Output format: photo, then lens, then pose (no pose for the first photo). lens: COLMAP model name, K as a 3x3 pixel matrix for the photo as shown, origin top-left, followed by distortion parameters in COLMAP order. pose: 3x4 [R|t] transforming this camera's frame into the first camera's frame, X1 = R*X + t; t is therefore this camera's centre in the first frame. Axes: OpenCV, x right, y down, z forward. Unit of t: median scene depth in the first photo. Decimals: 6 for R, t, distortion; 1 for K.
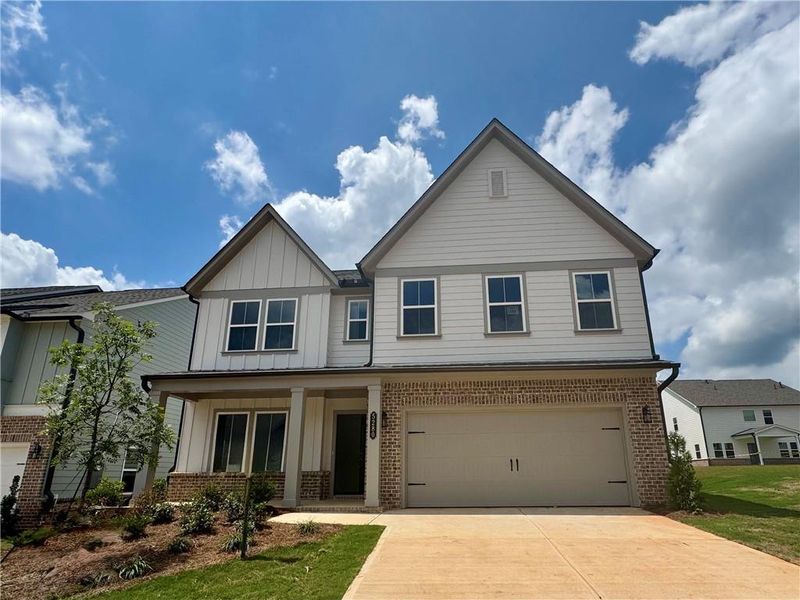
lens RADIAL K [[397.5, 0, 400.0], [0, 397.5, 300.0], [0, 0, 1]] dist [0.001163, 0.000553]
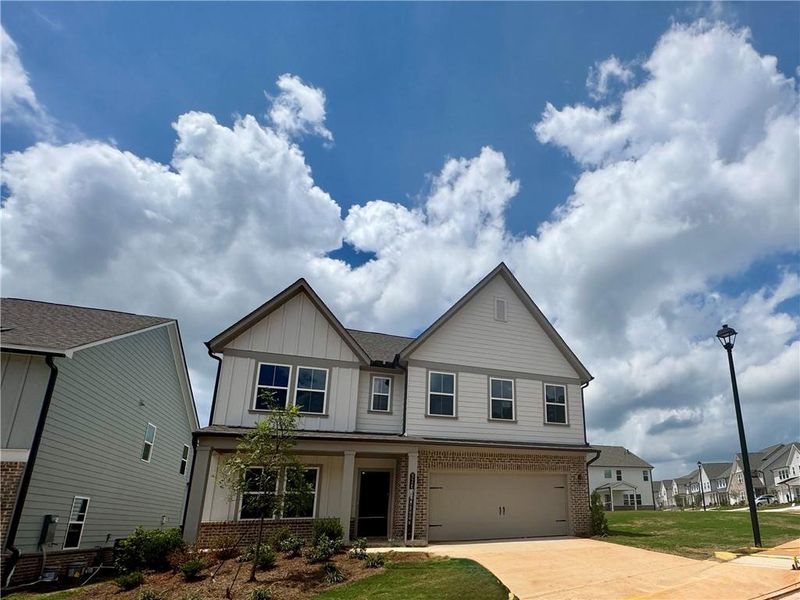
lens RADIAL K [[485.0, 0, 400.0], [0, 485.0, 300.0], [0, 0, 1]] dist [0.001545, 0.000336]
pose [[0.918086, 0.150658, 0.366634, -0.649837], [-0.140698, 0.988584, -0.053911, -0.166701], [-0.370571, -0.002090, 0.928802, -0.422937]]
